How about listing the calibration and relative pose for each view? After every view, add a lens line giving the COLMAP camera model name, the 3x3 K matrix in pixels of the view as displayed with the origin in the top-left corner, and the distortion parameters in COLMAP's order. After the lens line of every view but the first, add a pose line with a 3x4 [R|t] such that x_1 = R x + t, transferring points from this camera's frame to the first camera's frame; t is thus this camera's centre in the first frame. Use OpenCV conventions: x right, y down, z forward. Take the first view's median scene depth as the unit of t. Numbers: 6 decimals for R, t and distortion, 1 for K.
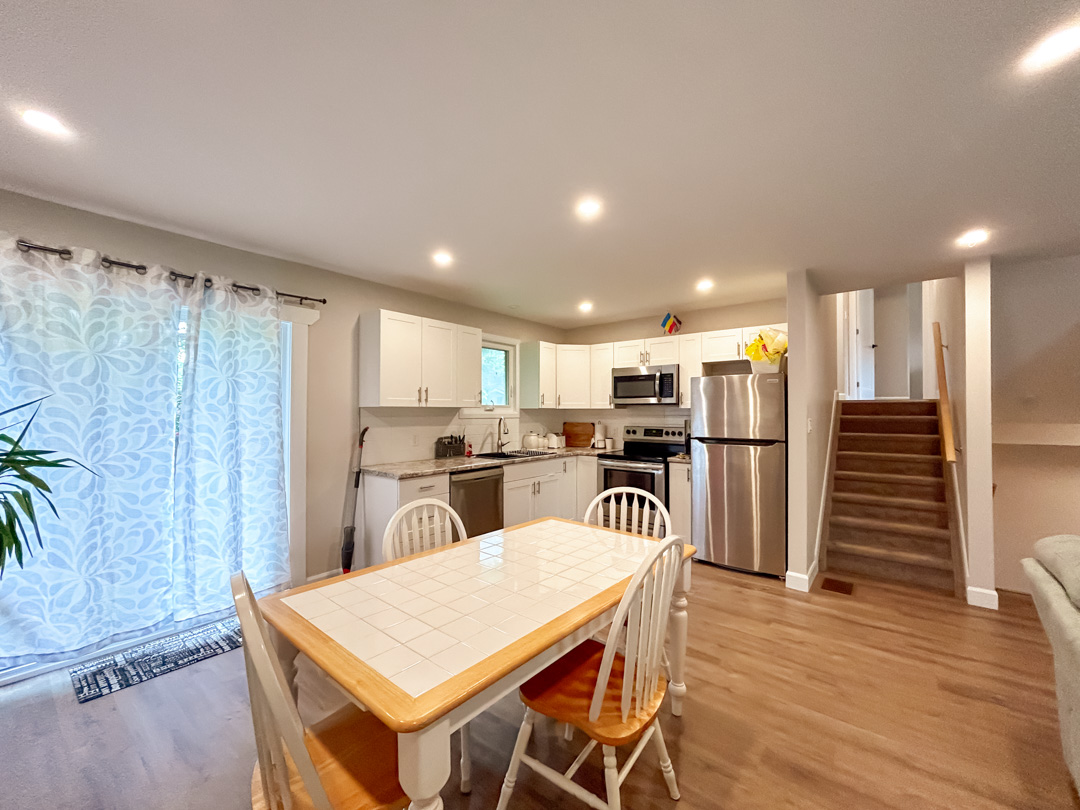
lens RADIAL K [[437.6, 0, 540.5], [0, 437.6, 406.6], [0, 0, 1]] dist [0.001289, -0.000107]
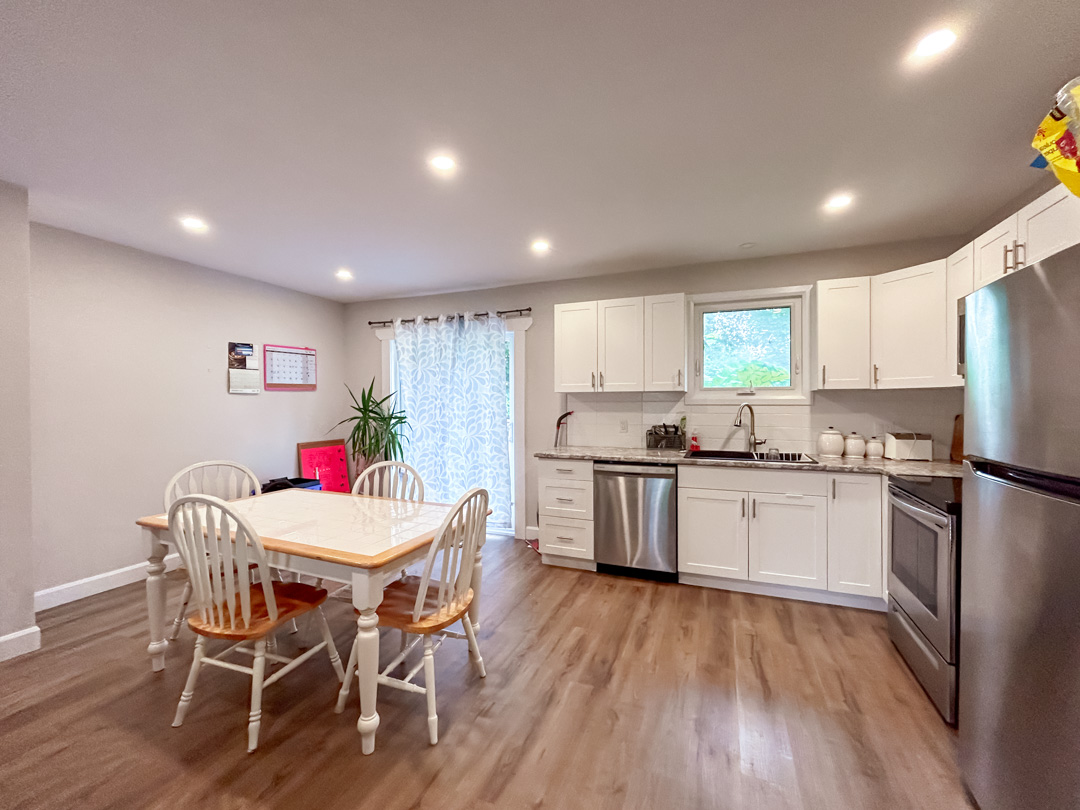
lens RADIAL K [[445.3, 0, 540.0], [0, 445.3, 405.0], [0, 0, 1]] dist [0.000537, -0.000458]
pose [[0.288224, 0.003329, -0.957557, 0.687052], [0.013702, 0.999877, 0.007601, 0.021953], [0.957465, -0.015311, 0.288143, 0.617289]]
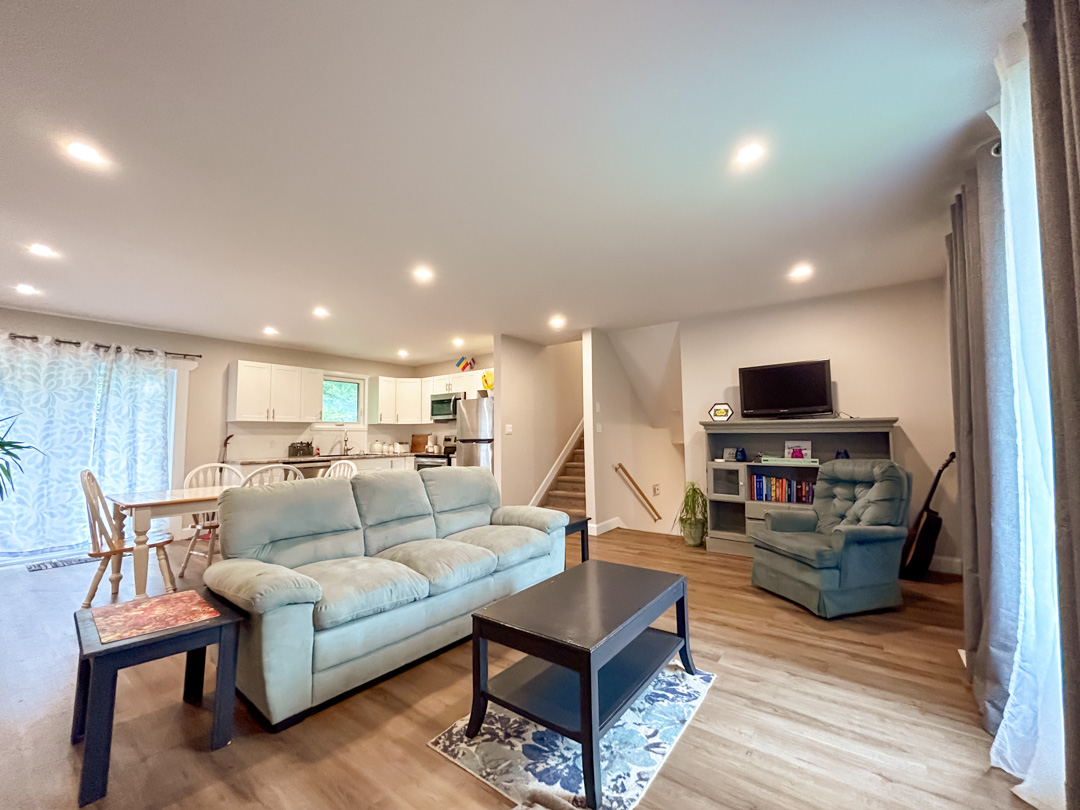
lens RADIAL K [[436.6, 0, 542.4], [0, 436.6, 406.9], [0, 0, 1]] dist [-0.000987, -0.000618]
pose [[0.999295, -0.011141, 0.035862, 0.671193], [0.013193, 0.998258, -0.057508, 0.053618], [-0.035159, 0.057941, 0.997701, -0.606349]]
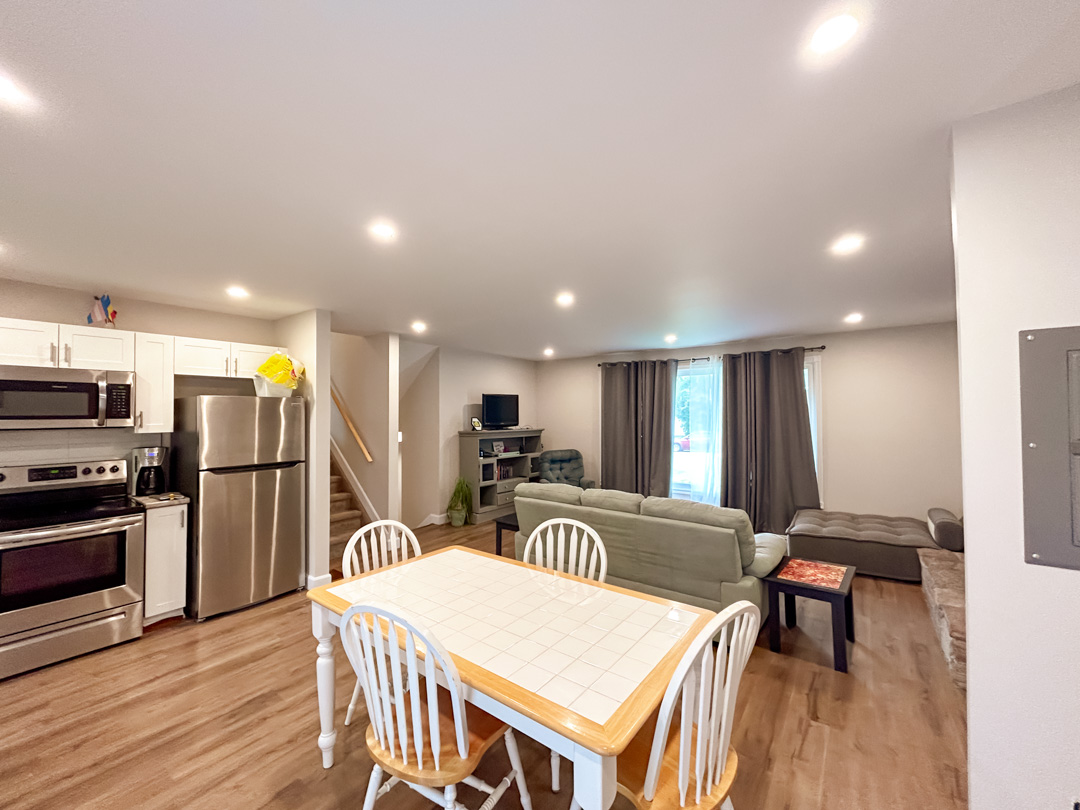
lens RADIAL K [[437.6, 0, 540.5], [0, 437.6, 406.6], [0, 0, 1]] dist [0.001289, -0.000107]
pose [[-0.046031, 0.014654, 0.998833, -0.560313], [-0.005881, 0.999871, -0.014941, -0.042626], [-0.998923, -0.006562, -0.045939, 0.471412]]
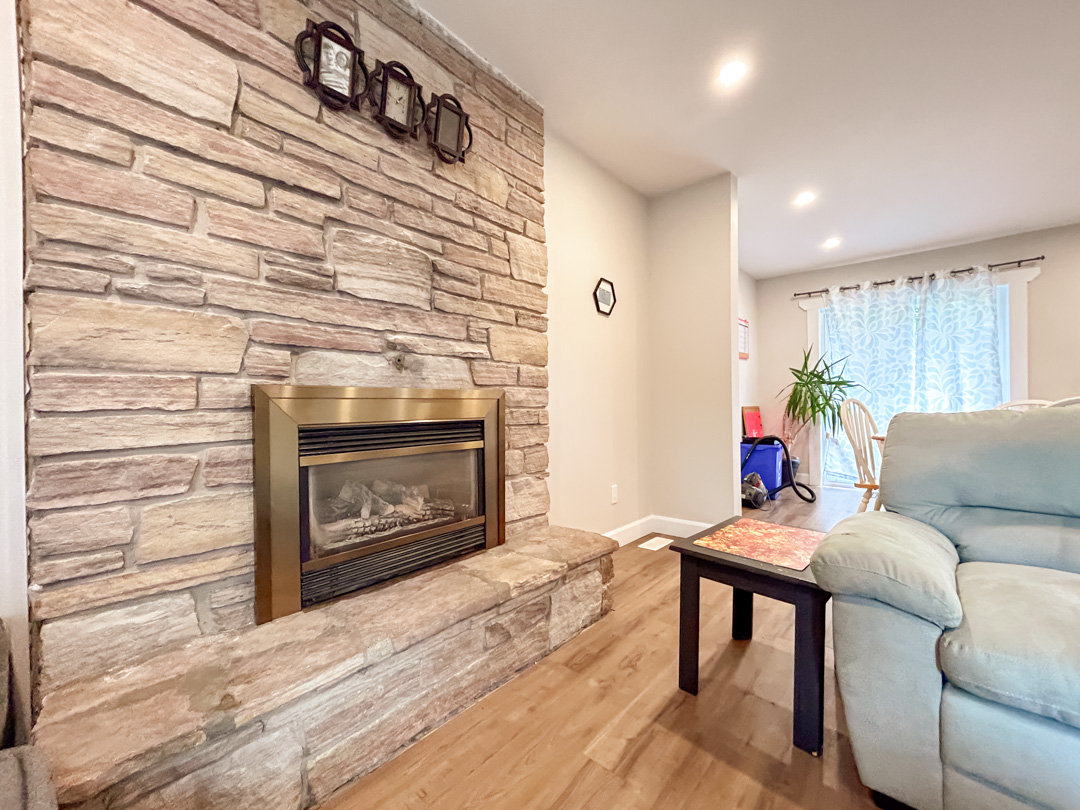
lens RADIAL K [[445.3, 0, 540.0], [0, 445.3, 405.0], [0, 0, 1]] dist [0.000537, -0.000458]
pose [[-0.034563, -0.002570, -0.999399, 0.692271], [0.023729, 0.999713, -0.003392, 0.116721], [0.999121, -0.023832, -0.034492, -0.286429]]
